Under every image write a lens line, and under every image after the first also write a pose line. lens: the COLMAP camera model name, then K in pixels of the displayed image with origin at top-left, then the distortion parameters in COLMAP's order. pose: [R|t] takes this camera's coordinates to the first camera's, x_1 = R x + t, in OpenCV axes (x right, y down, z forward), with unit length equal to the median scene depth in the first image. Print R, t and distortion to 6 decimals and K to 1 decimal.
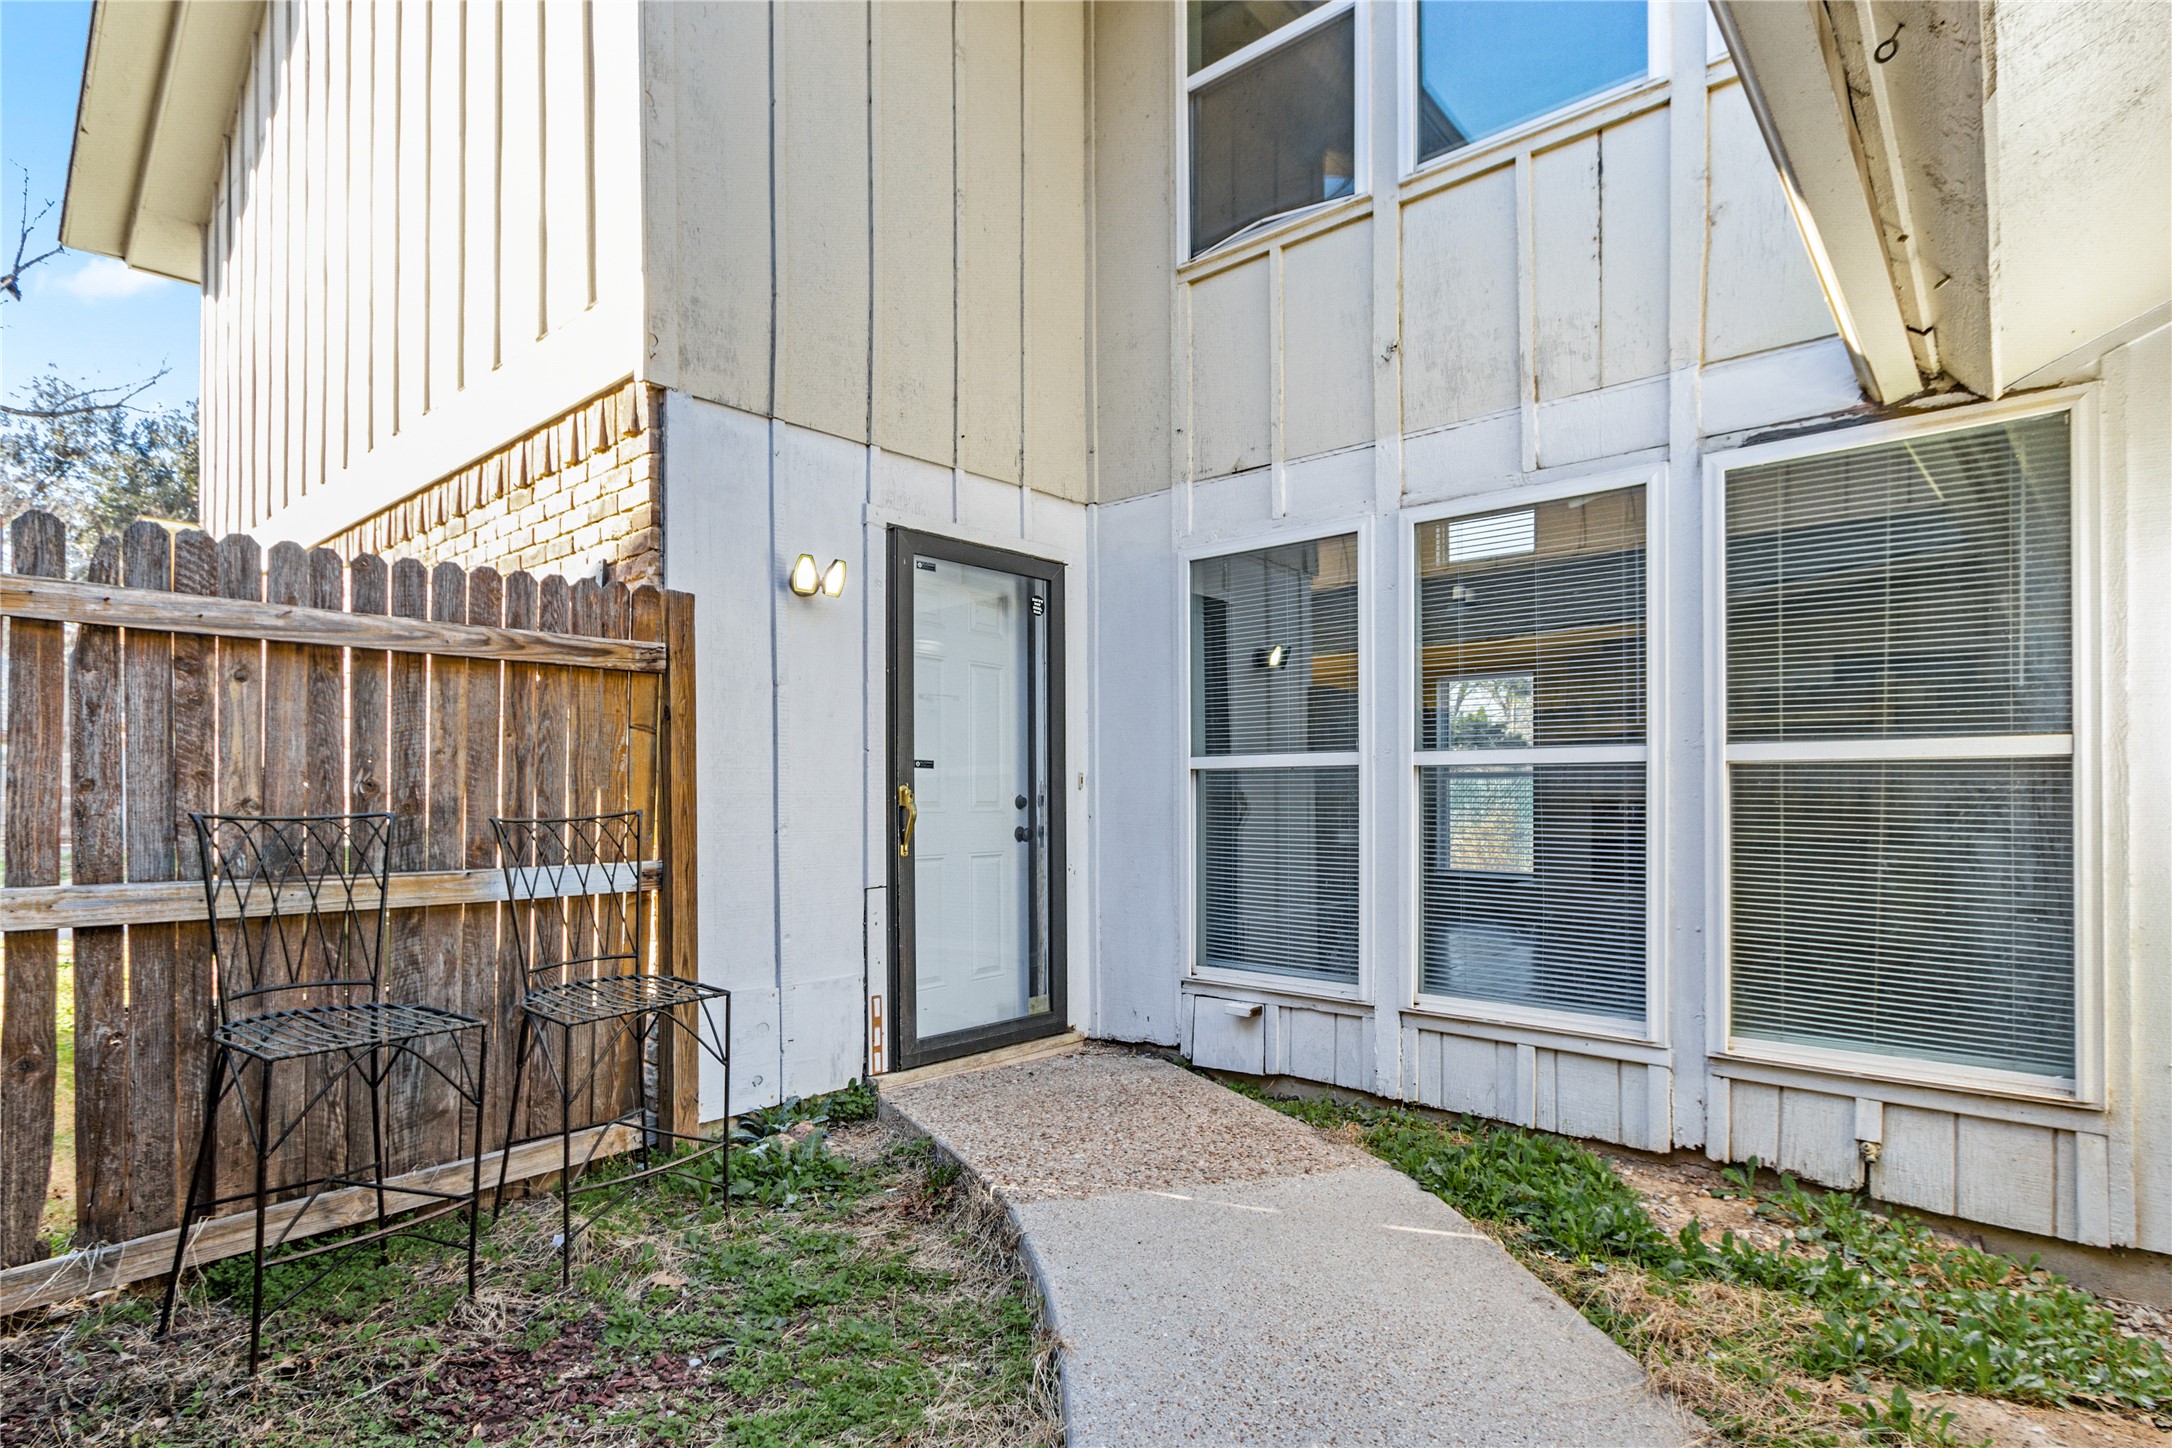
lens RADIAL K [[1065.9, 0, 1134.9], [0, 1065.9, 773.7], [0, 0, 1]] dist [0.005807, -0.001497]
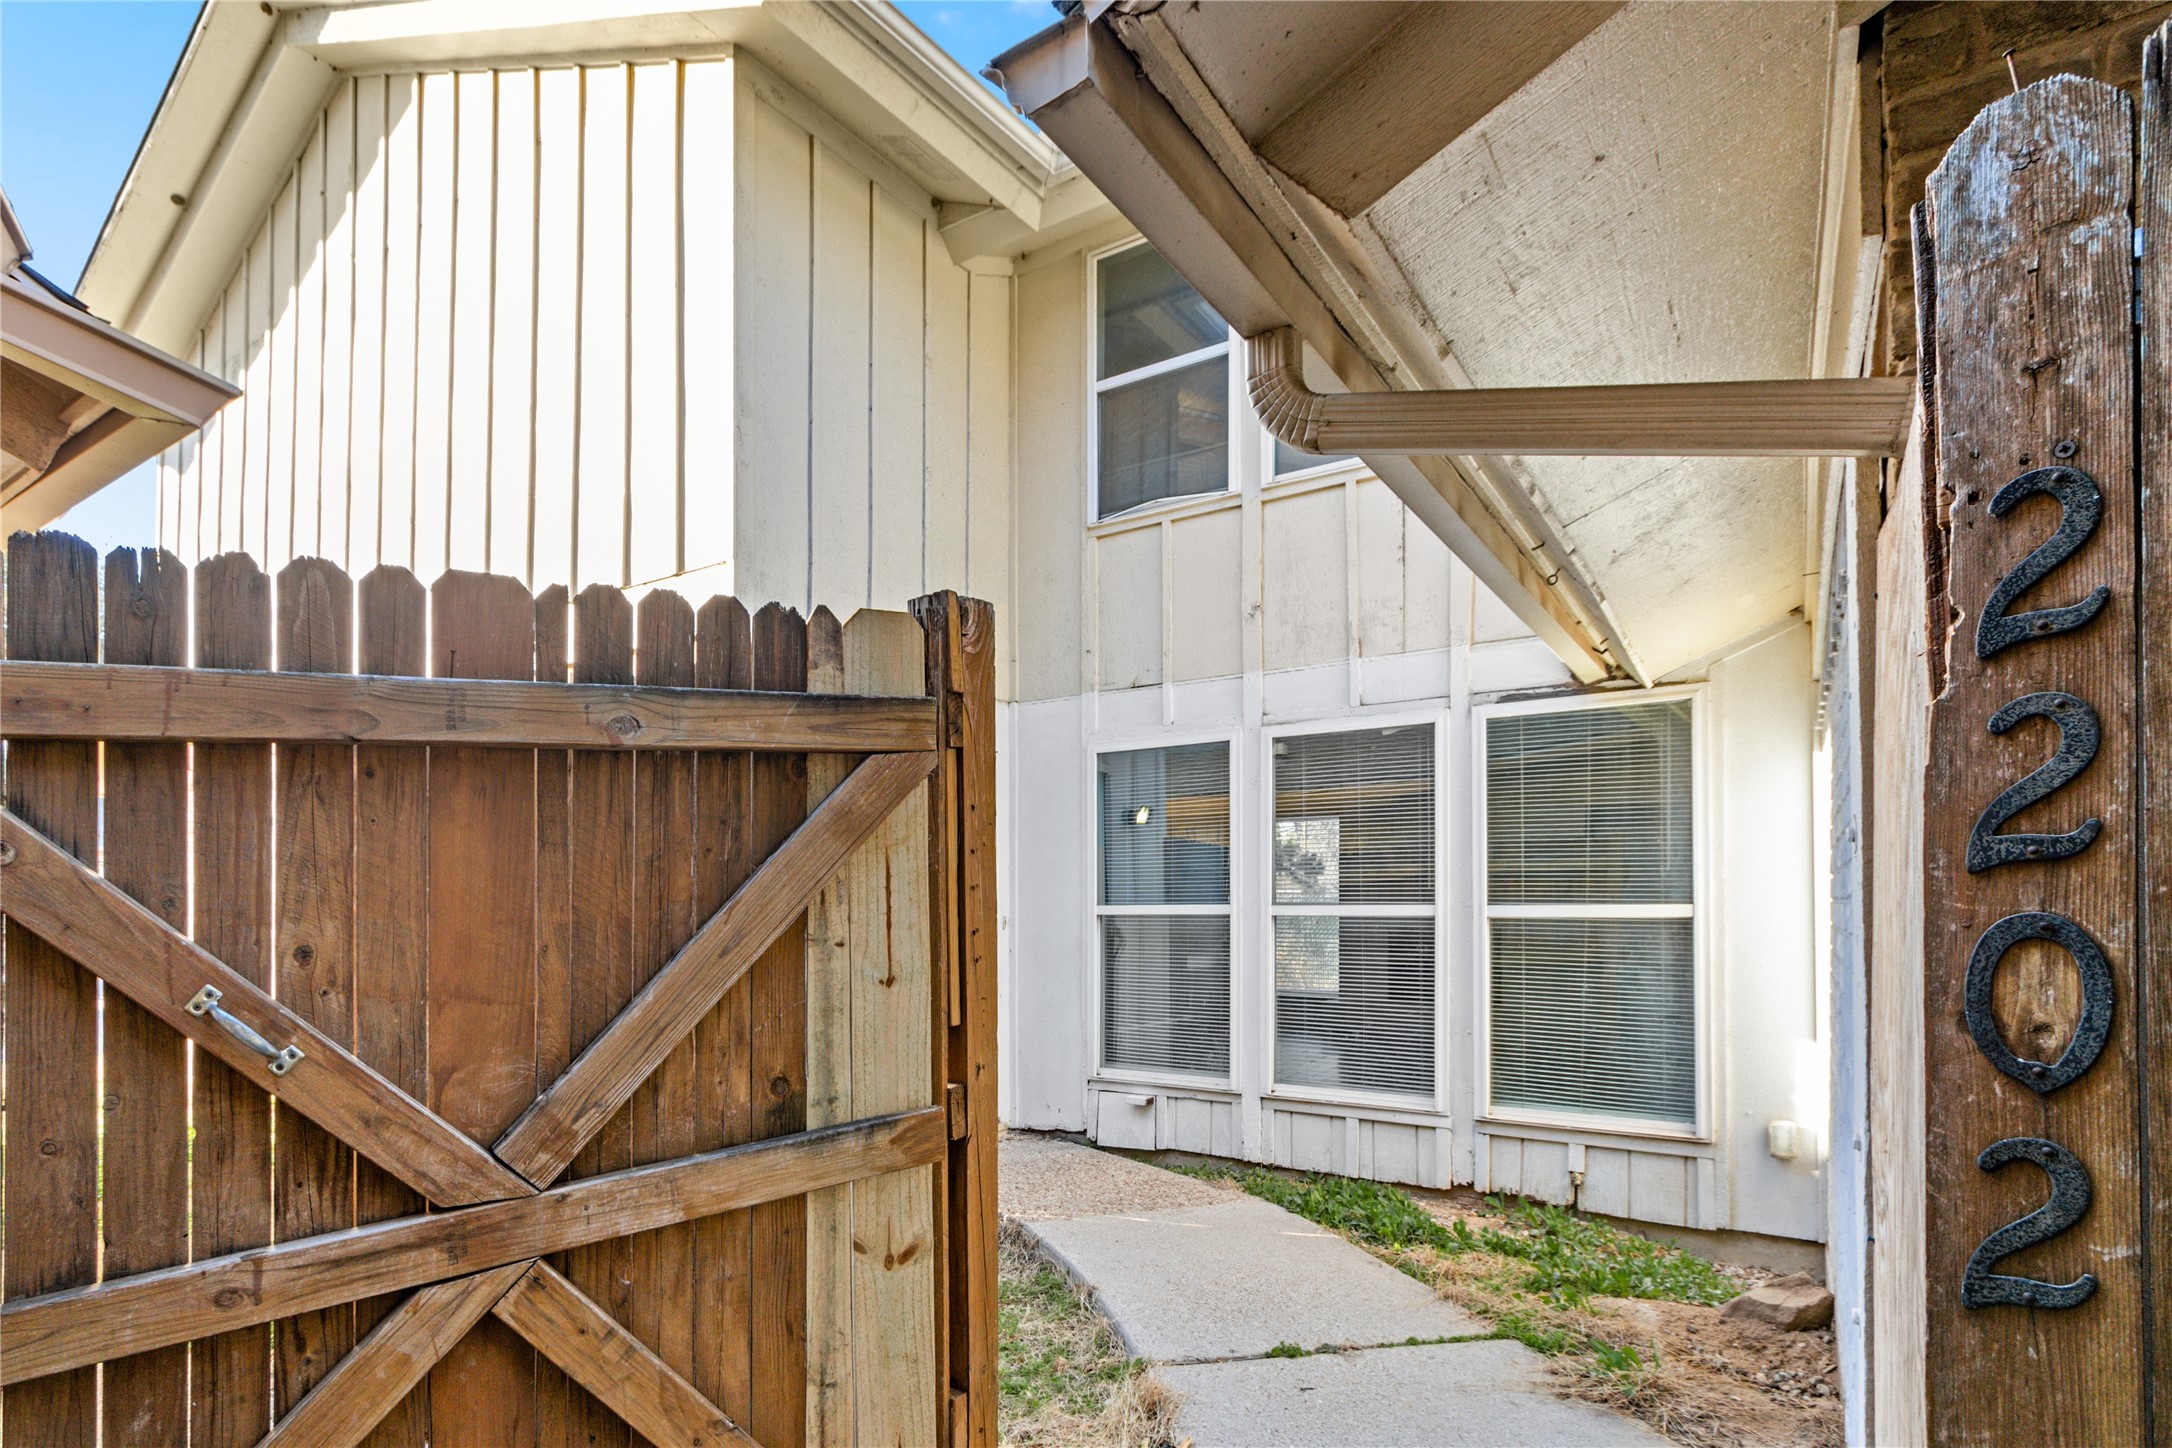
lens RADIAL K [[1065.9, 0, 1065.2], [0, 1065.9, 886.4], [0, 0, 1]] dist [0.005807, -0.001497]
pose [[0.993337, 0.003749, 0.115182, -0.177052], [-0.002983, 0.999972, -0.006825, -0.039157], [-0.115204, 0.006436, 0.993321, -0.361758]]
